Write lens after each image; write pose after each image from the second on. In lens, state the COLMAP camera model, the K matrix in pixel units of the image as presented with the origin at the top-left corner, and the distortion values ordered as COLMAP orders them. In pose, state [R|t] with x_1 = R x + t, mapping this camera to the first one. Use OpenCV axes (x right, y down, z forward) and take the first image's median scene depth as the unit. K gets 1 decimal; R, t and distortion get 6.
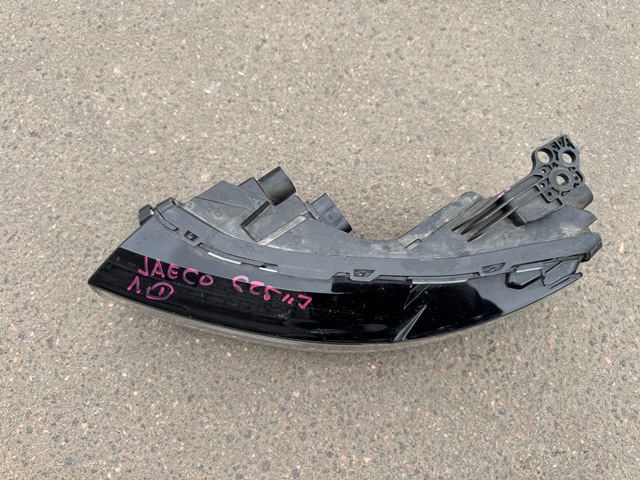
lens RADIAL K [[458.0, 0, 312.4], [0, 458.0, 241.3], [0, 0, 1]] dist [0.017088, -0.029152]
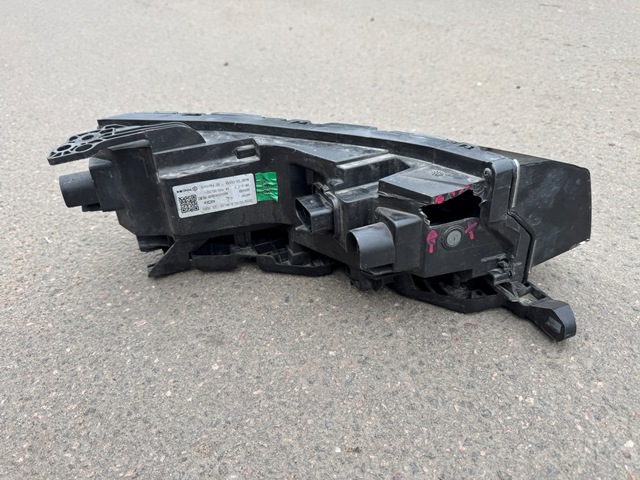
lens RADIAL K [[458.0, 0, 322.3], [0, 458.0, 242.7], [0, 0, 1]] dist [0.017088, -0.029152]
pose [[0.805730, 0.335730, -0.487939, 0.278564], [-0.567845, 0.672077, -0.475251, 0.292807], [0.168377, 0.659998, 0.732156, 0.360183]]
